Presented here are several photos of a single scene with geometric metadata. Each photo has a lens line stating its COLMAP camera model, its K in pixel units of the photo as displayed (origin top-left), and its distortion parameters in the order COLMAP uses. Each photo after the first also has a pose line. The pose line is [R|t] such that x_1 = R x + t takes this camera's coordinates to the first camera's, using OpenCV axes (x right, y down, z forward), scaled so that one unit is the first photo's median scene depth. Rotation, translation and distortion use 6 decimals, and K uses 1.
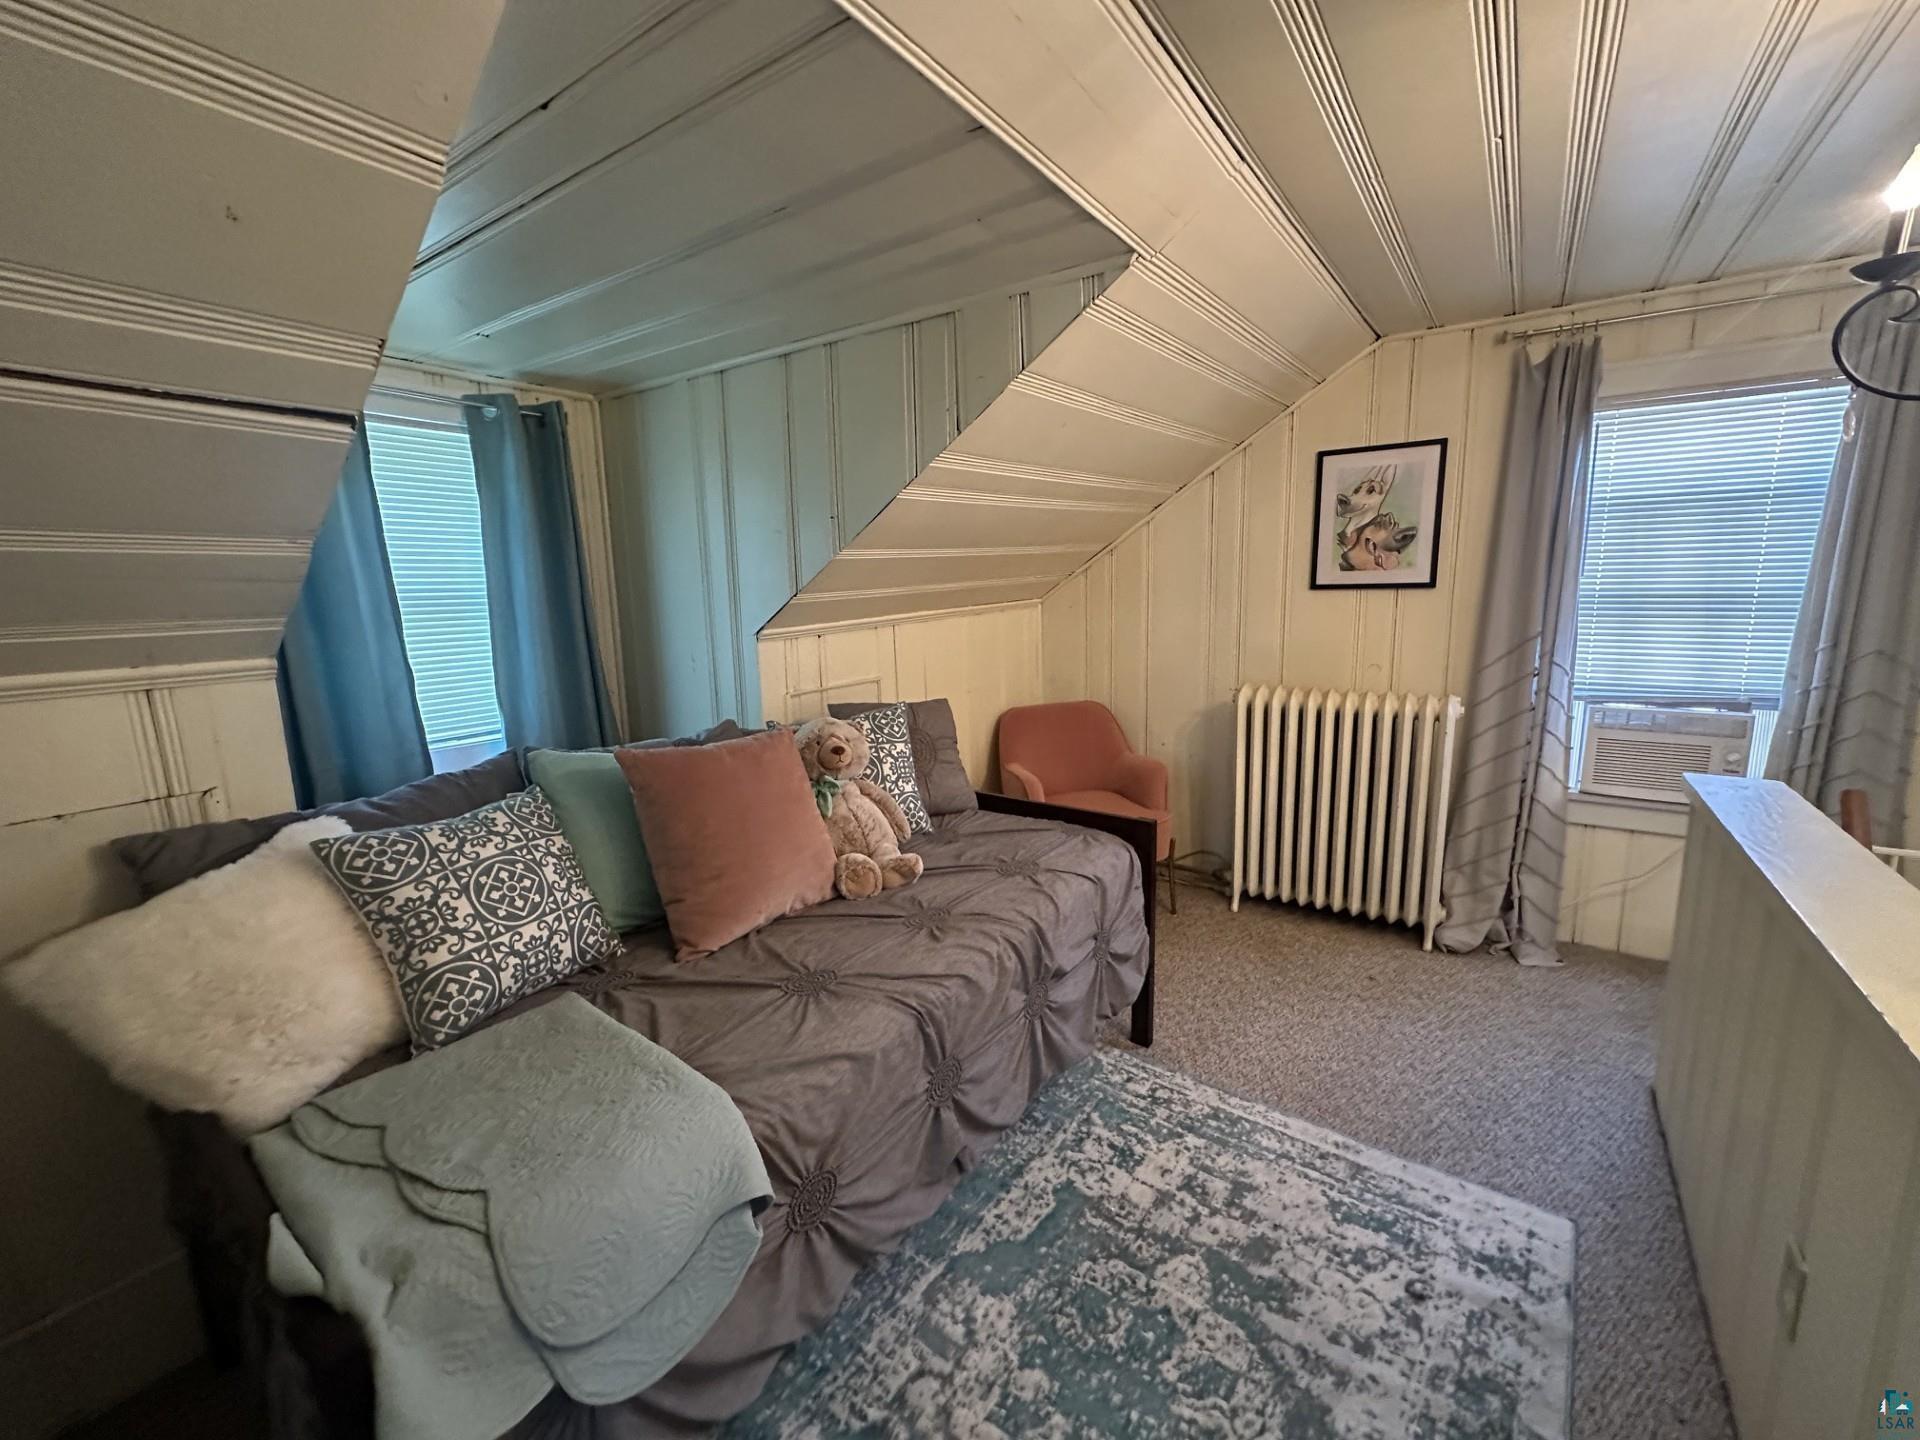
lens RADIAL K [[764.0, 0, 960.8], [0, 764.0, 715.9], [0, 0, 1]] dist [-0.000851, 0.000034]
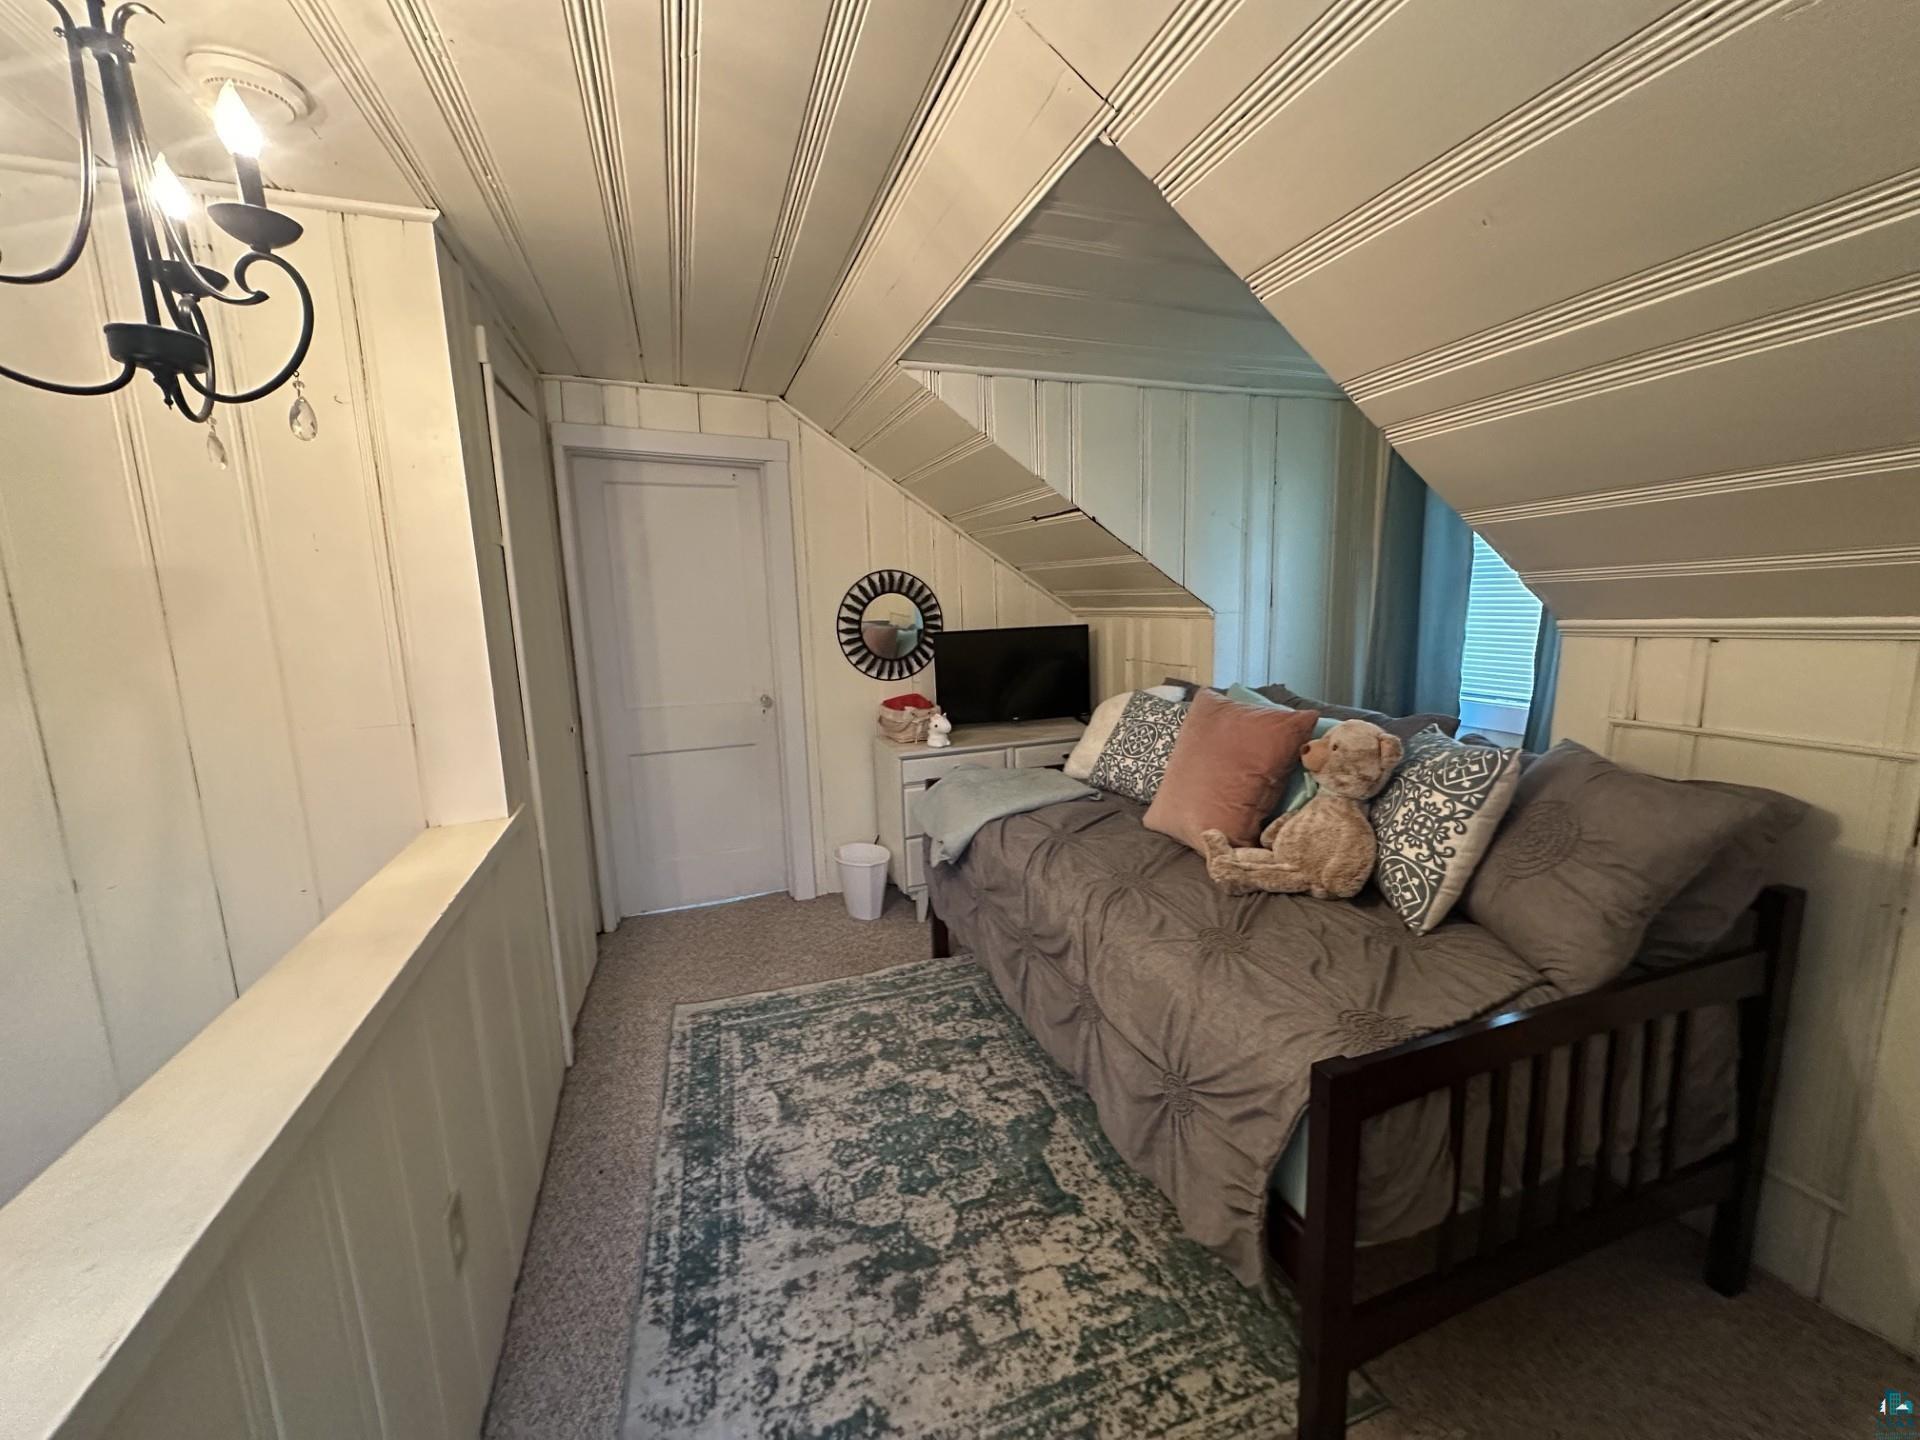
lens RADIAL K [[764.0, 0, 958.6], [0, 764.0, 721.8], [0, 0, 1]] dist [-0.000851, 0.000034]
pose [[-0.558817, 0.174866, -0.810645, 1.006975], [-0.097702, 0.956826, 0.273750, -0.243817], [0.823516, 0.232178, -0.517605, 1.393136]]
